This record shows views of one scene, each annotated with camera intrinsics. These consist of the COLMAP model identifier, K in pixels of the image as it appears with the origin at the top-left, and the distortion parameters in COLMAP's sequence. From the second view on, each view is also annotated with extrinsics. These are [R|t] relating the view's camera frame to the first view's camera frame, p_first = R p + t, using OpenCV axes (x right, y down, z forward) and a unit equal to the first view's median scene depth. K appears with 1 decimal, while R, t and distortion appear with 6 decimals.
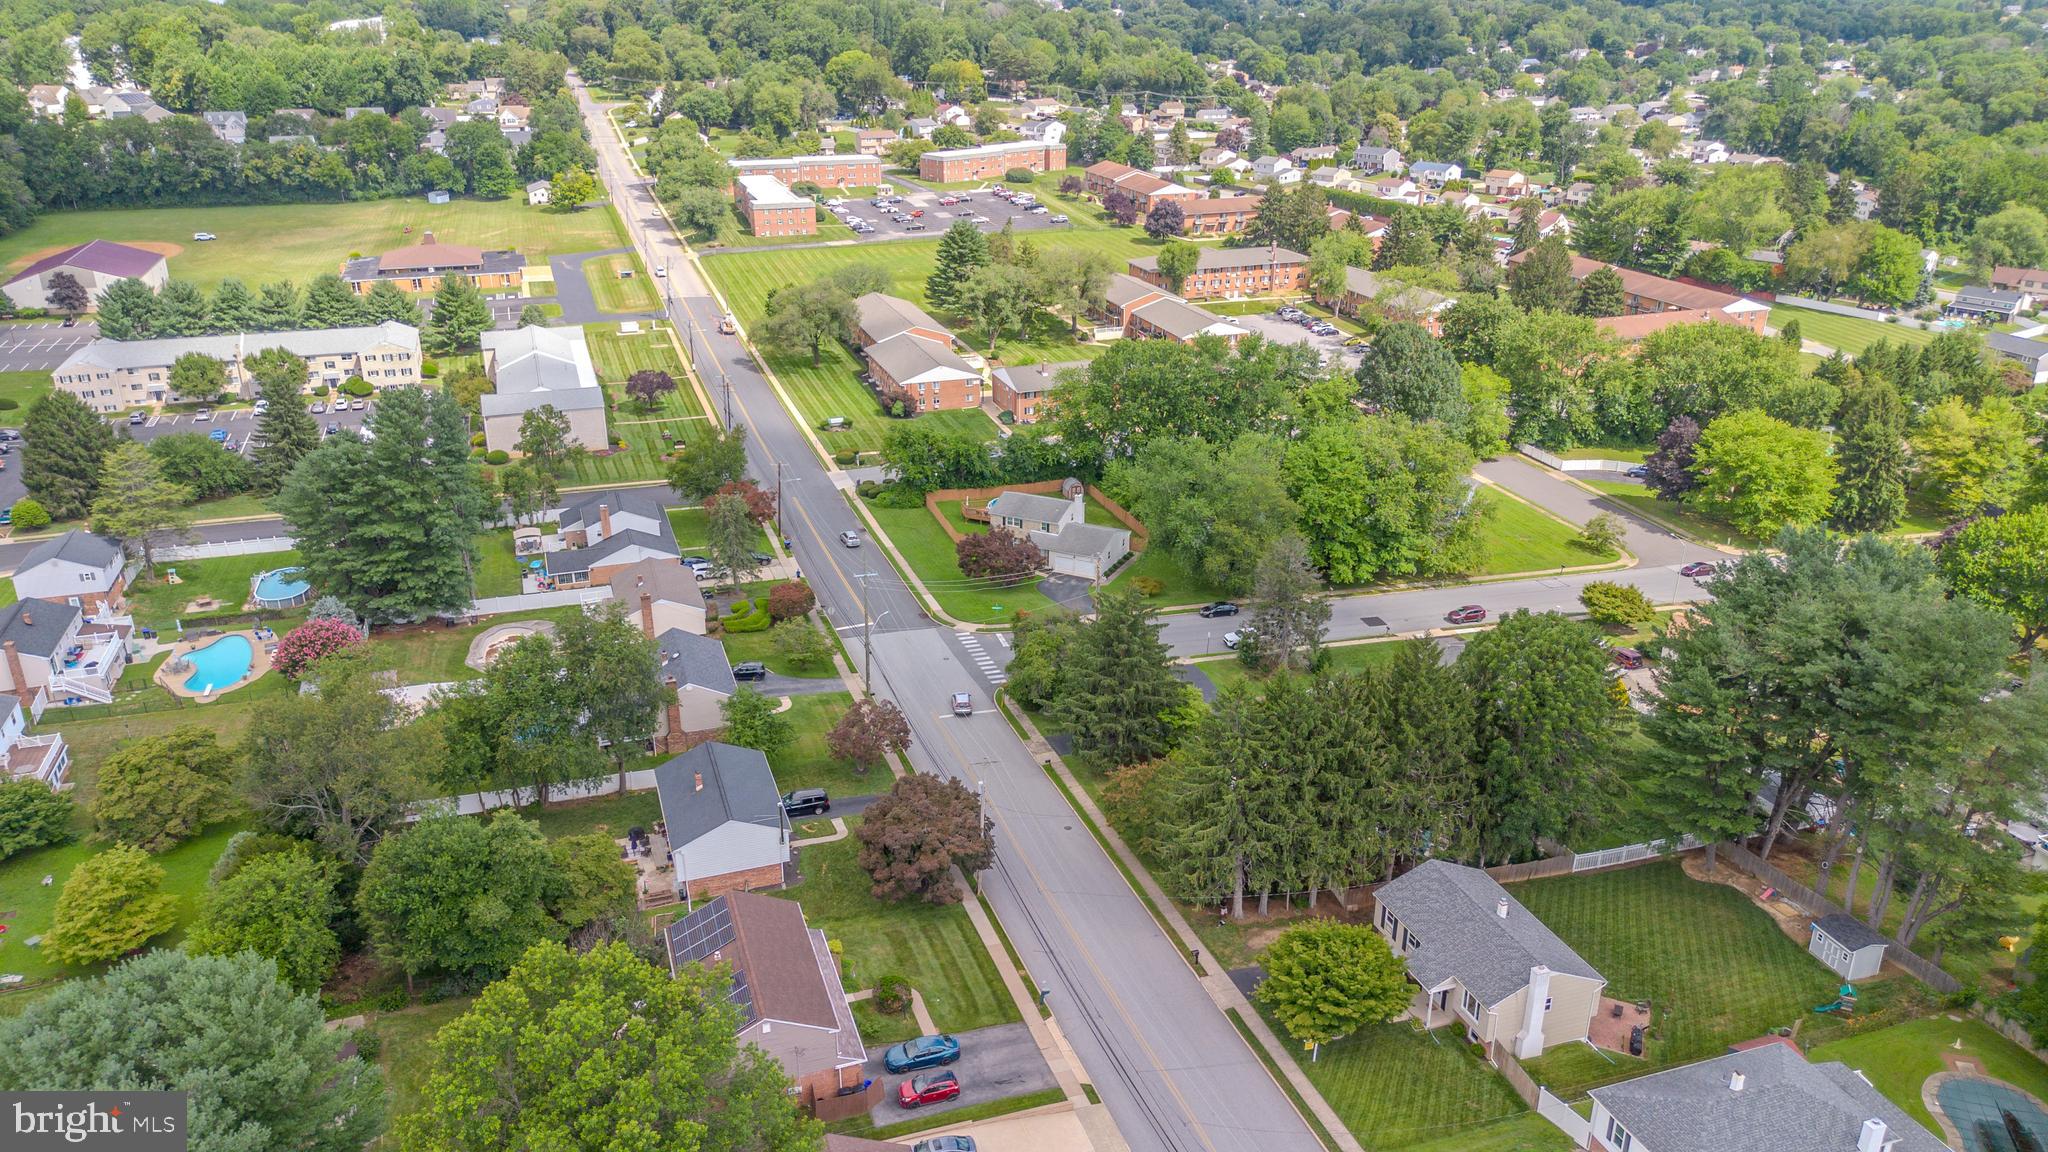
lens RADIAL K [[1454.0, 0, 1021.3], [0, 1454.0, 568.5], [0, 0, 1]] dist [0.074355, -0.073528]
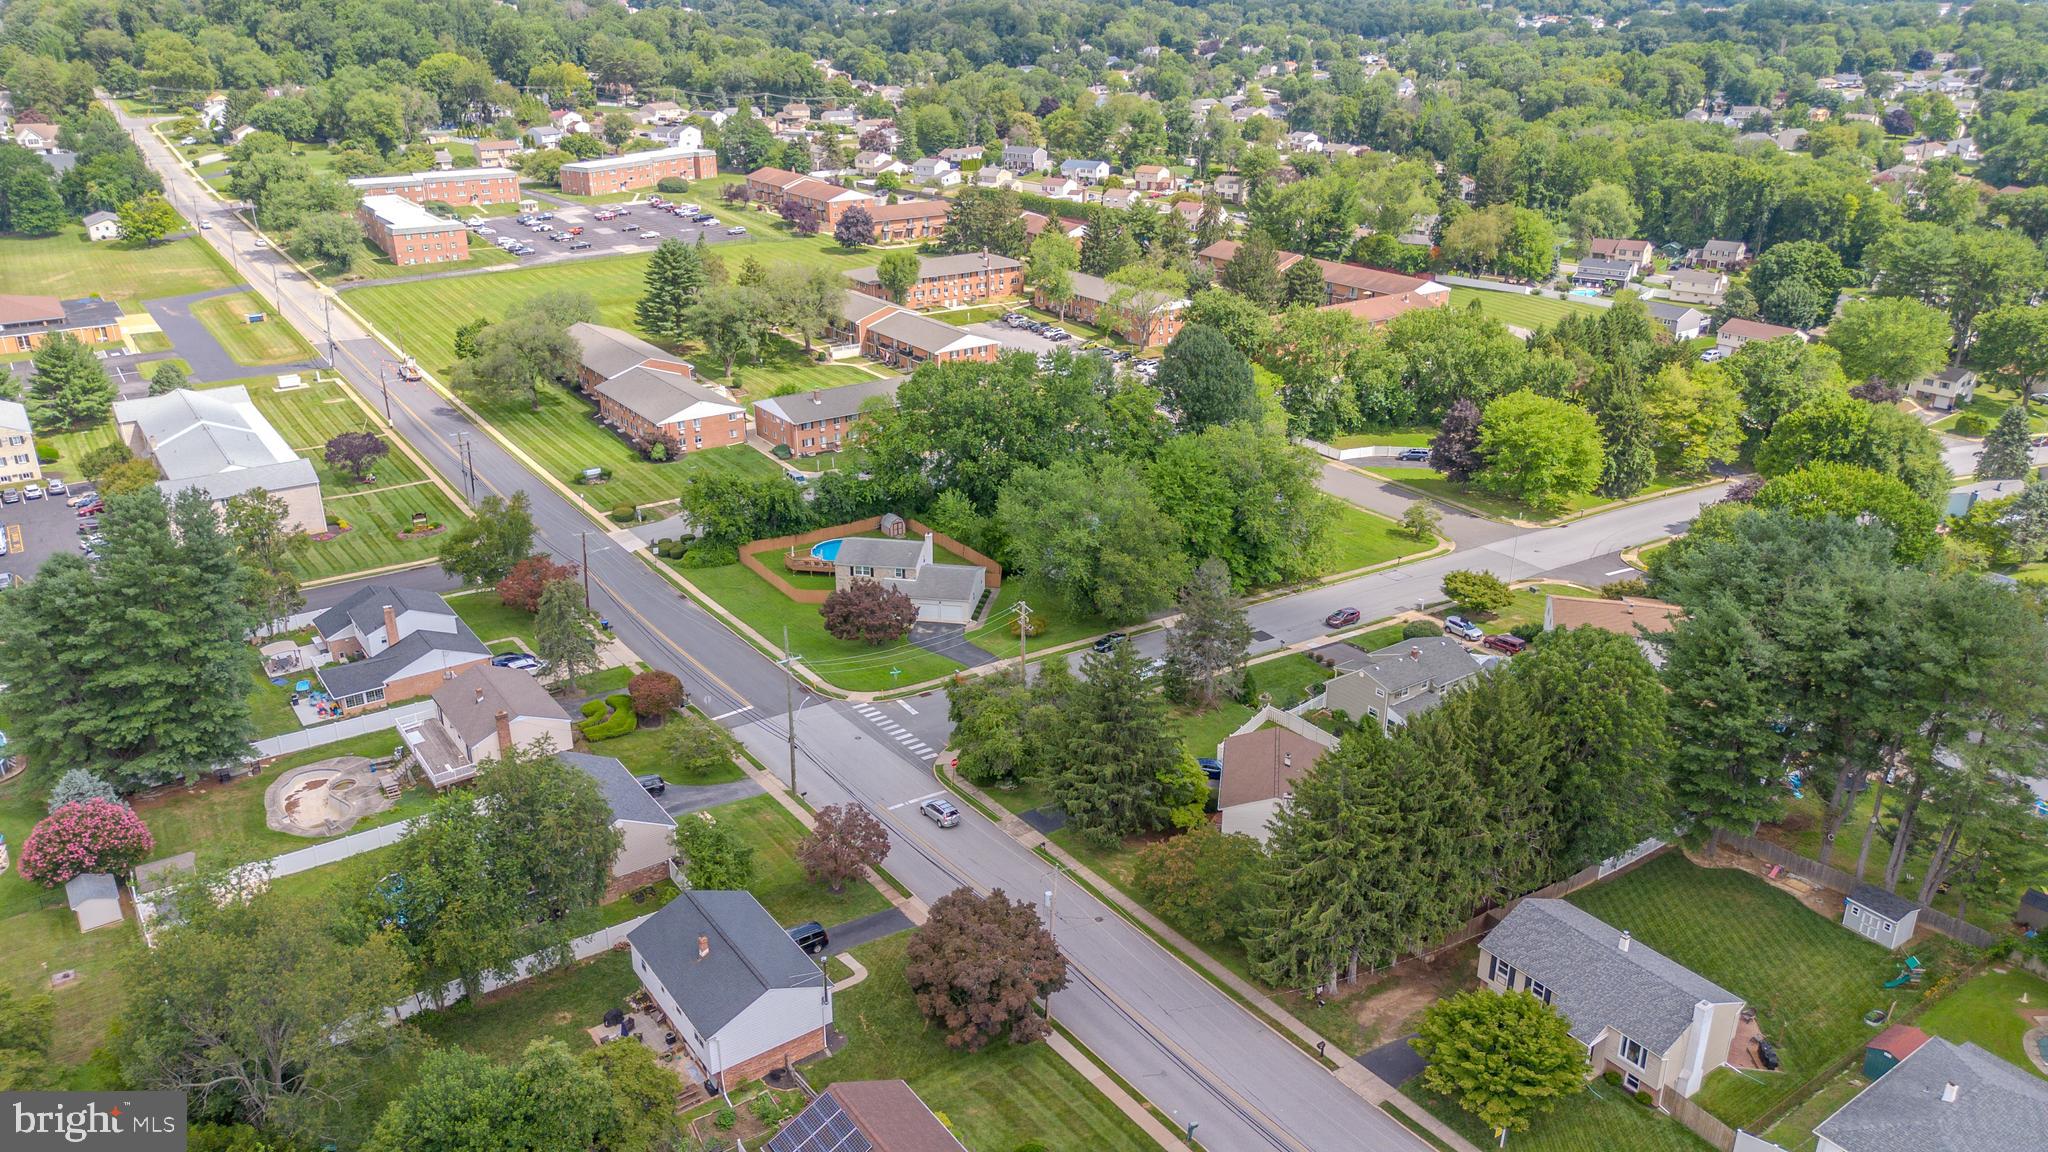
lens RADIAL K [[1454.0, 0, 1021.3], [0, 1454.0, 568.5], [0, 0, 1]] dist [0.074355, -0.073528]
pose [[0.958724, -0.106330, 0.263708, -0.113155], [0.106084, 0.994241, 0.015213, -0.027864], [-0.263806, 0.013390, 0.964483, 0.068140]]
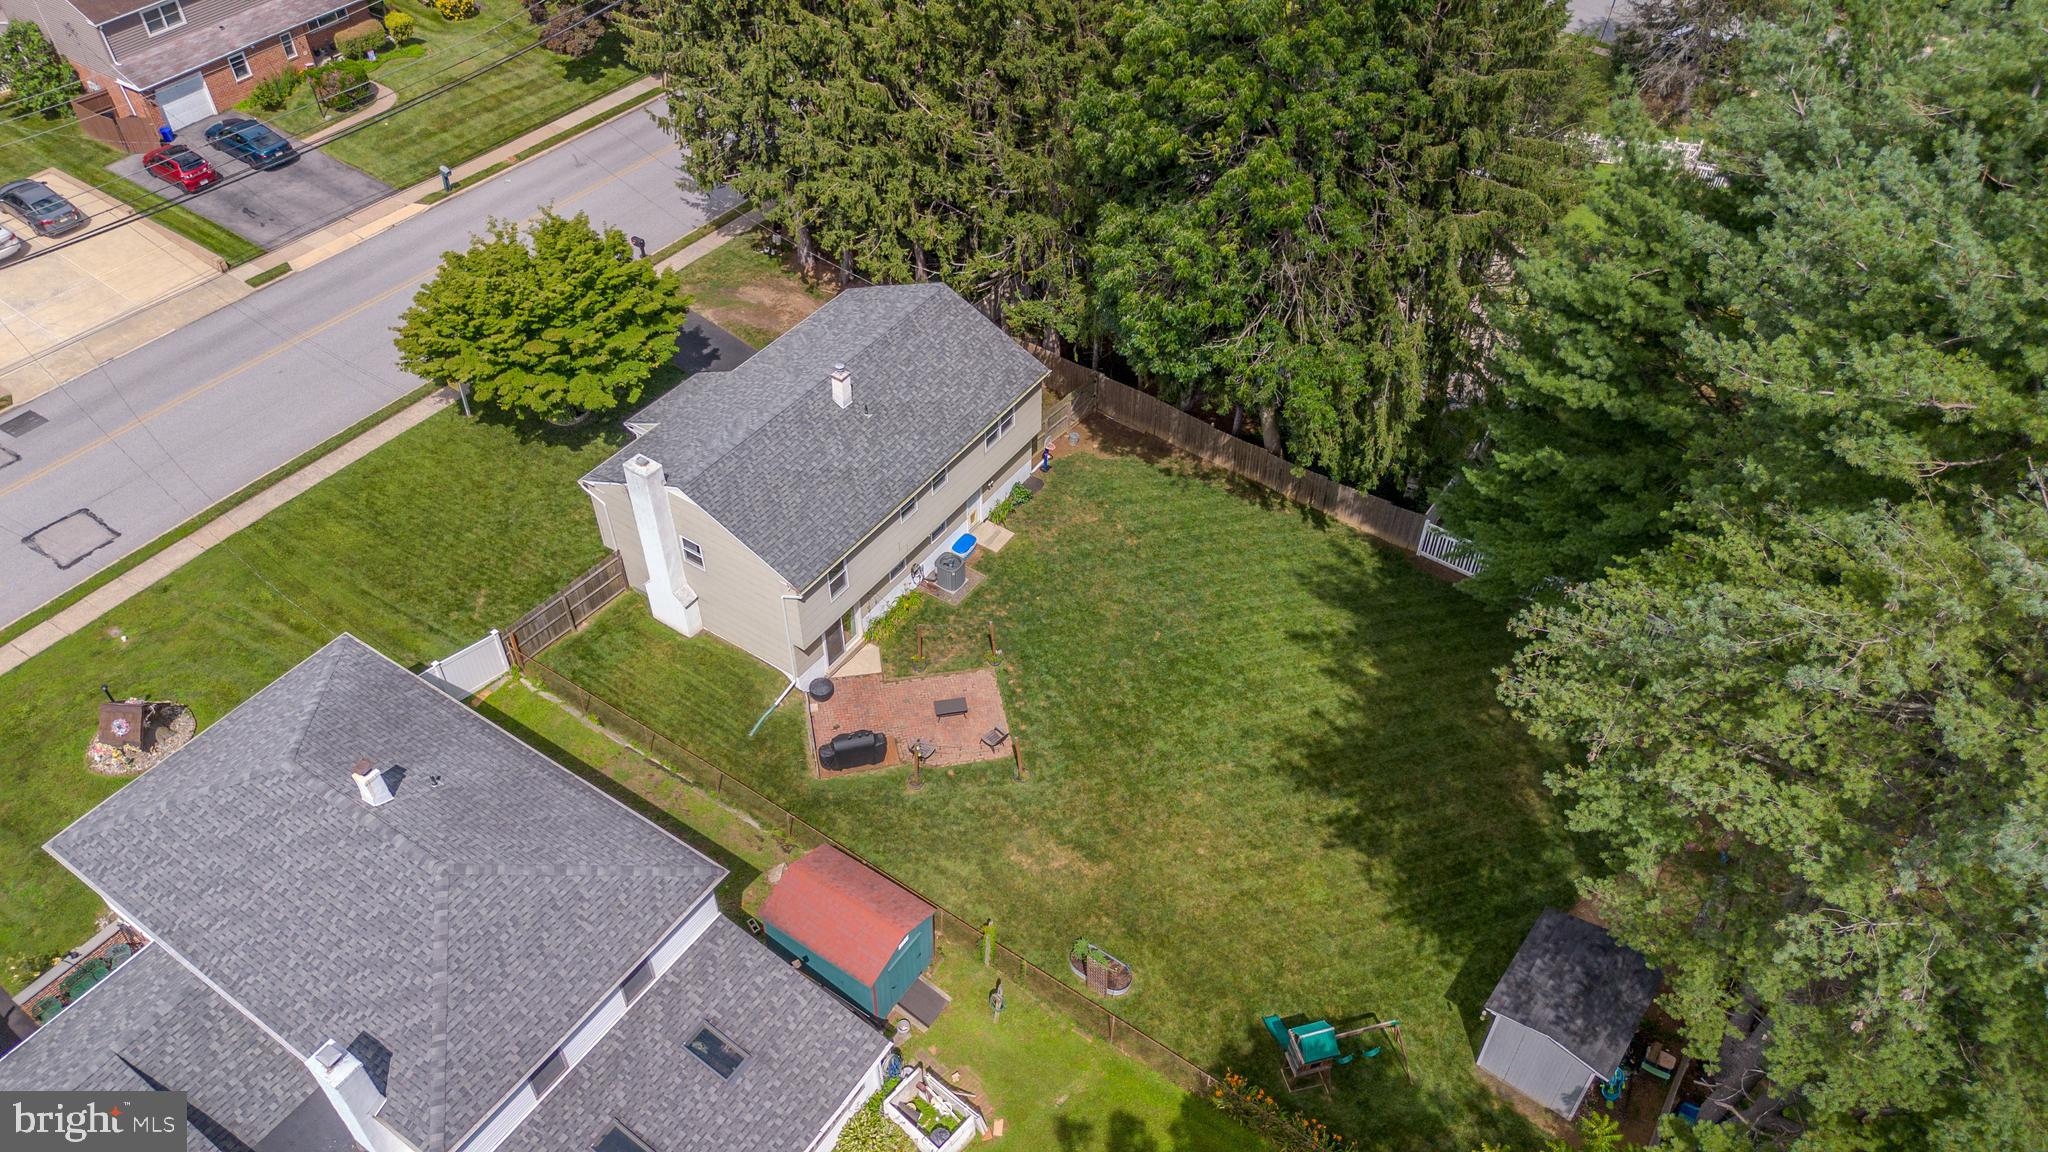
lens RADIAL K [[1450.0, 0, 1020.8], [0, 1450.0, 566.5], [0, 0, 1]] dist [0.088249, -0.092741]
pose [[0.606016, 0.547123, -0.577410, 0.267857], [-0.299624, 0.829430, 0.471456, 0.016880], [0.736865, -0.112704, 0.666579, 0.291898]]
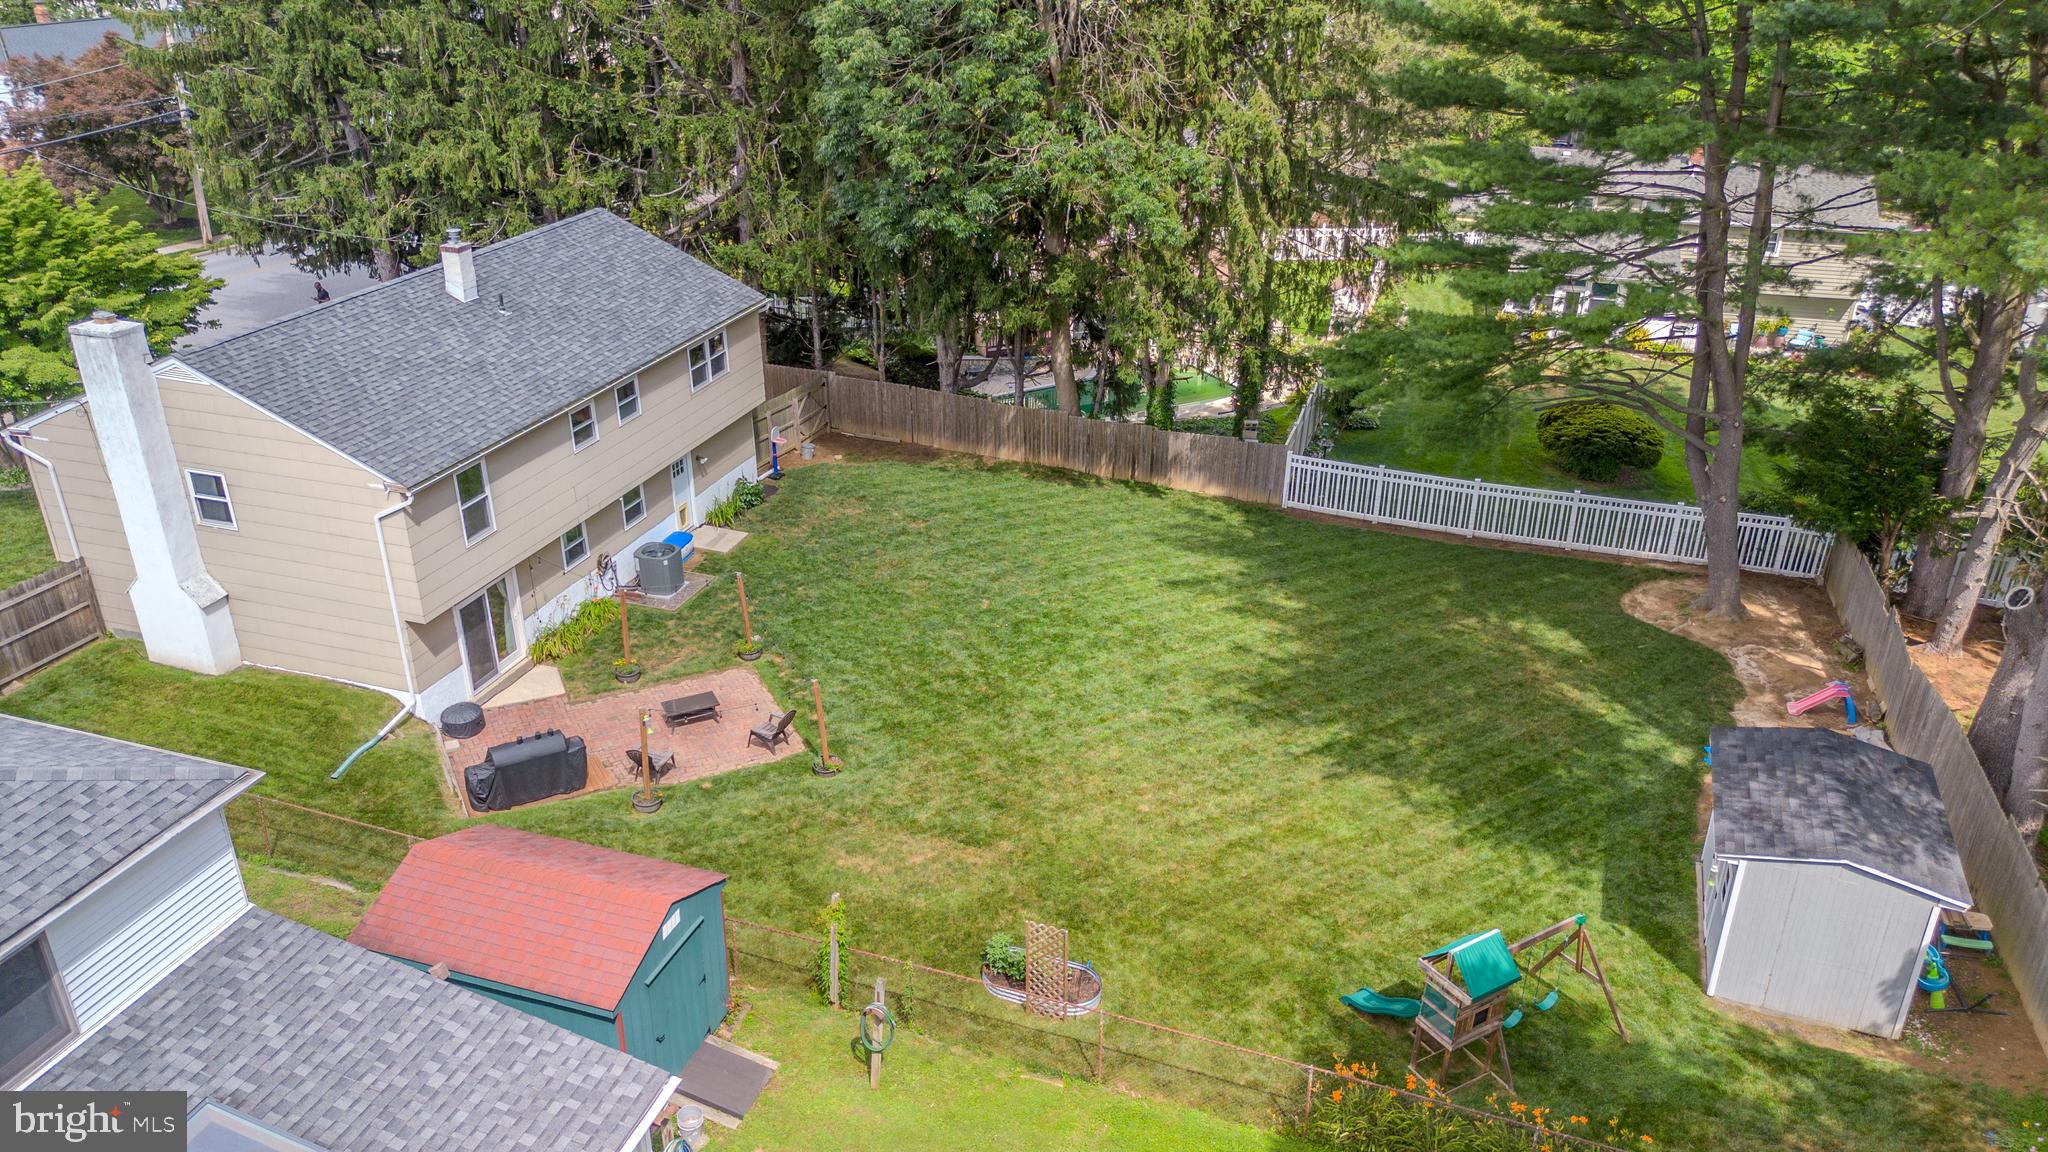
lens RADIAL K [[1454.0, 0, 1021.3], [0, 1454.0, 568.5], [0, 0, 1]] dist [0.074355, -0.073528]
pose [[0.800077, 0.258871, -0.541168, 0.244946], [-0.227777, 0.965635, 0.125166, 0.091529], [0.554973, 0.023123, 0.831547, 0.326012]]
